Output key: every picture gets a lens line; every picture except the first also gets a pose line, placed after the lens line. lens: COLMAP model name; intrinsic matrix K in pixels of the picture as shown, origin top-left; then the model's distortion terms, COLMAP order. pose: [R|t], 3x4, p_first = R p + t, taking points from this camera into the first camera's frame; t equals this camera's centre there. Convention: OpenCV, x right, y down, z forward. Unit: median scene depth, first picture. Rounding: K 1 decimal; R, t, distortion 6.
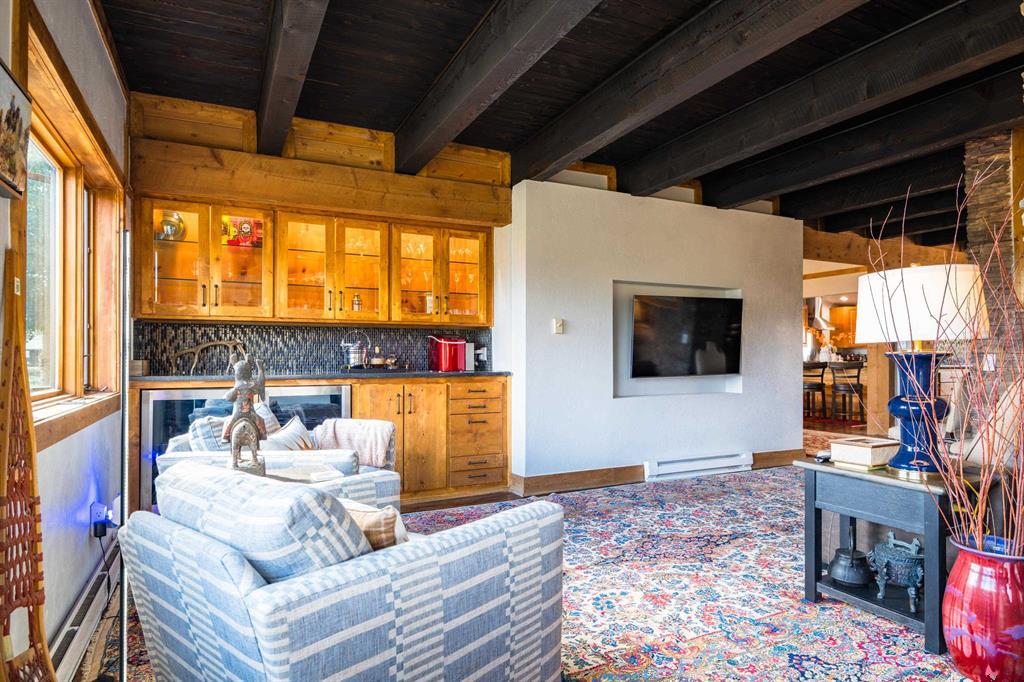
lens RADIAL K [[594.1, 0, 518.2], [0, 594.1, 349.8], [0, 0, 1]] dist [0.004370, -0.000274]
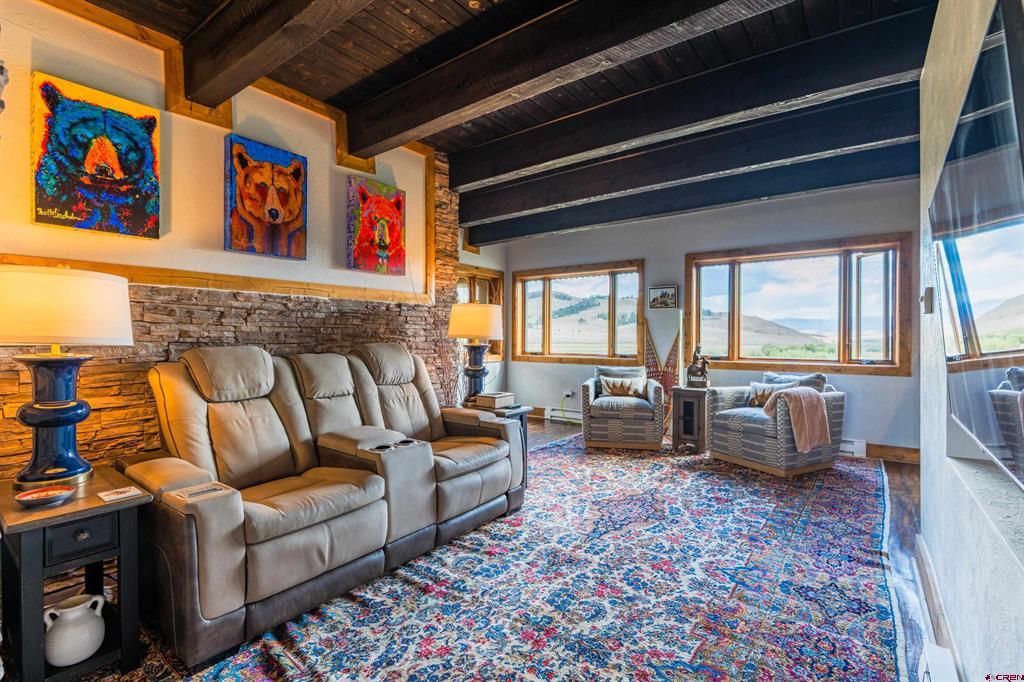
lens RADIAL K [[471.4, 0, 522.5], [0, 471.4, 339.0], [0, 0, 1]] dist [0.002221, -0.004172]
pose [[-0.890221, 0.002360, -0.455522, 0.814317], [0.005983, 0.999961, -0.006512, -0.002671], [0.455489, -0.008522, -0.890201, 1.614837]]
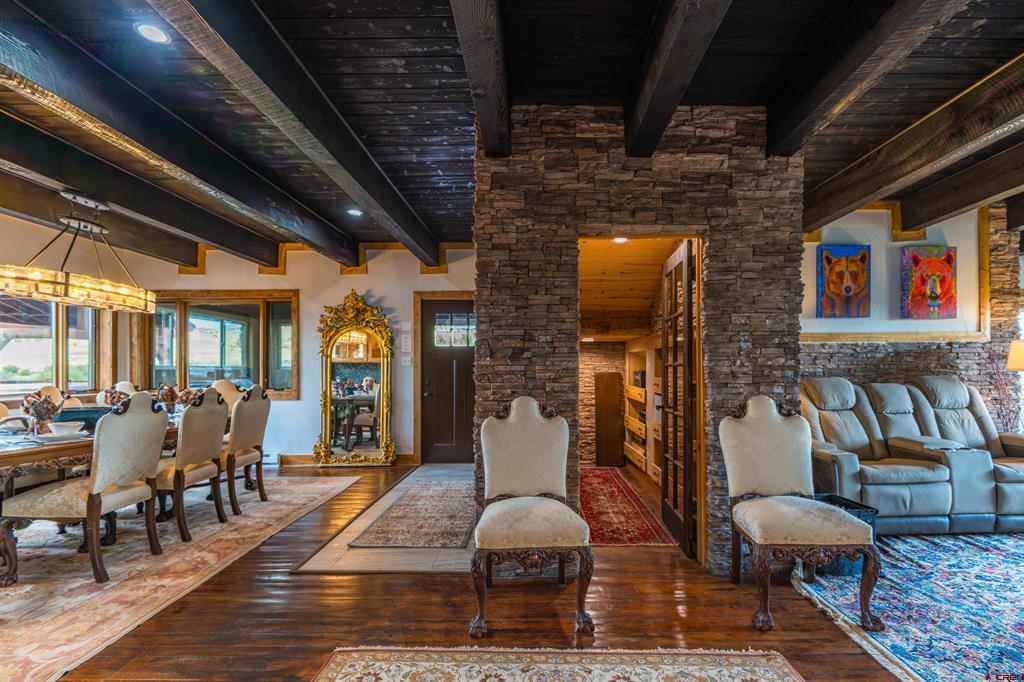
lens RADIAL K [[471.4, 0, 551.5], [0, 471.4, 369.9], [0, 0, 1]] dist [0.002221, -0.004172]
pose [[-0.899870, 0.006491, 0.436110, 0.981637], [0.001858, 0.999937, -0.011049, -0.005758], [-0.436154, -0.009132, -0.899826, 2.119666]]
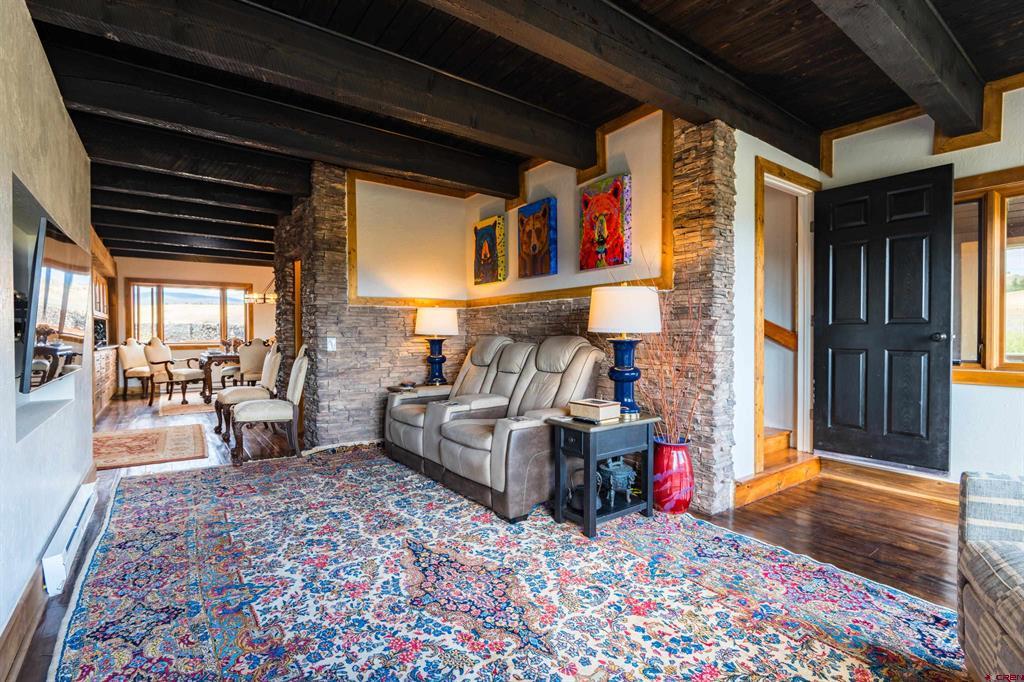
lens RADIAL K [[471.4, 0, 507.7], [0, 471.4, 341.0], [0, 0, 1]] dist [0.002221, -0.004172]
pose [[-0.166137, -0.013299, 0.986013, -0.331718], [-0.010158, 0.999879, 0.011775, -0.001962], [-0.986050, -0.008059, -0.166252, 0.974344]]
